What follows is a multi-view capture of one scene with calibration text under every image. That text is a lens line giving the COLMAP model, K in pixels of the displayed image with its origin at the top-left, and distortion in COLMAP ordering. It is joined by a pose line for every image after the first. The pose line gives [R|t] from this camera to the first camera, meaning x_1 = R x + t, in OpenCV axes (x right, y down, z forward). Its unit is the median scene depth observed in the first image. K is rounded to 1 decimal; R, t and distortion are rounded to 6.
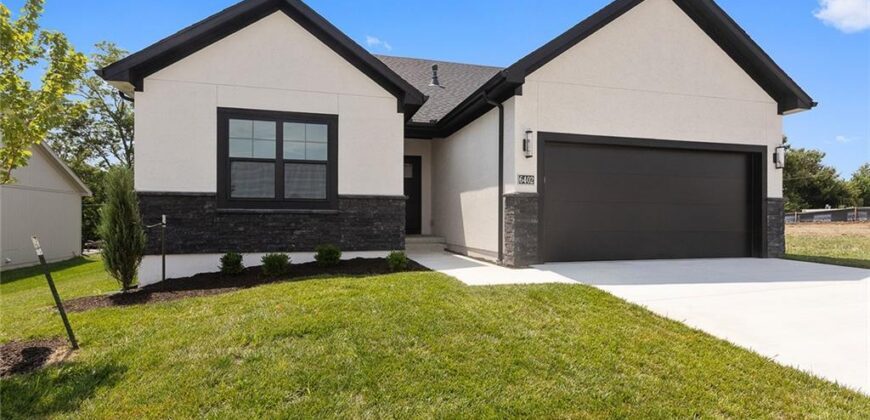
lens RADIAL K [[433.6, 0, 435.4], [0, 433.6, 219.7], [0, 0, 1]] dist [0.000729, 0.000385]
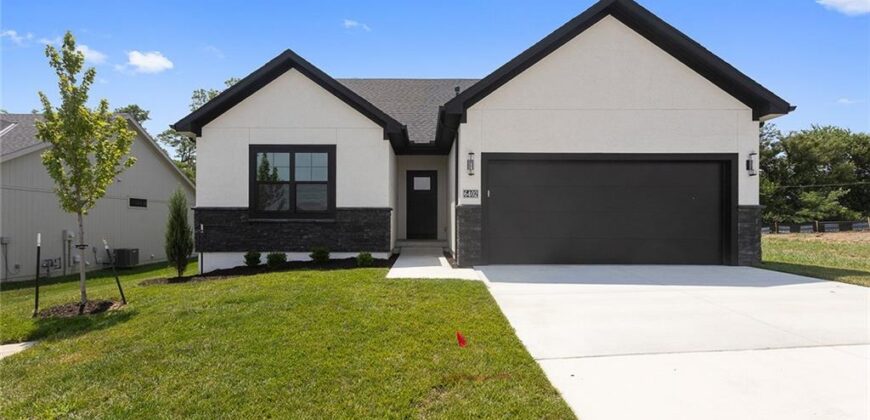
lens RADIAL K [[443.5, 0, 434.3], [0, 443.5, 224.7], [0, 0, 1]] dist [-0.003585, -0.000311]
pose [[0.965252, -0.000192, -0.261321, 0.405864], [0.000287, 1.000000, 0.000327, -0.007850], [0.261321, -0.000390, 0.965252, -0.184159]]
